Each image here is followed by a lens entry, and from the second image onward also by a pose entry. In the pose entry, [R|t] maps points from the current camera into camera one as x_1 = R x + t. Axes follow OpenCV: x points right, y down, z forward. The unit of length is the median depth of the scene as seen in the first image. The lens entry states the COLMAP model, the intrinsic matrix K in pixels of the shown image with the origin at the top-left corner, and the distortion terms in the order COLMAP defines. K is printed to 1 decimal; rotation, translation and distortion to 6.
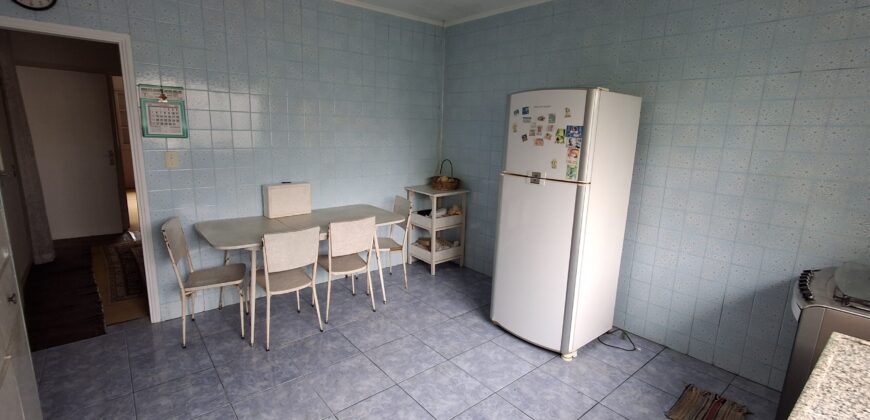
lens RADIAL K [[392.0, 0, 424.5], [0, 392.0, 206.7], [0, 0, 1]] dist [0.001139, 0.000008]
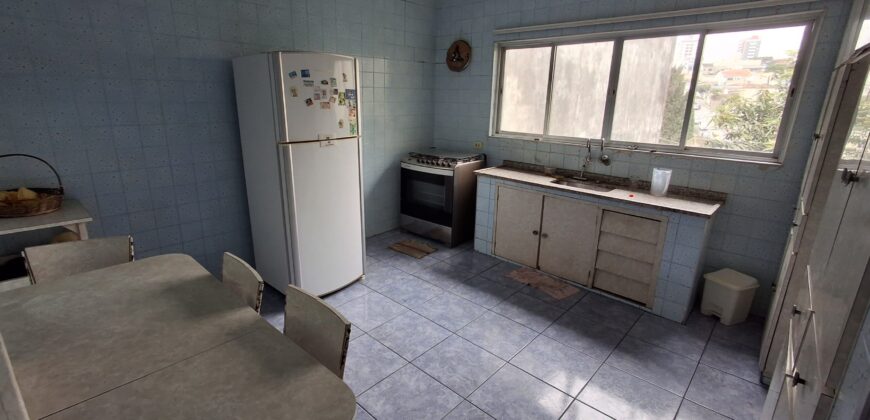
lens RADIAL K [[392.0, 0, 424.5], [0, 392.0, 206.7], [0, 0, 1]] dist [0.001139, 0.000008]
pose [[-0.126097, -0.305403, 0.943837, -0.841058], [0.182569, 0.928036, 0.324681, -0.212533], [-0.975073, 0.213256, -0.061266, 0.893576]]
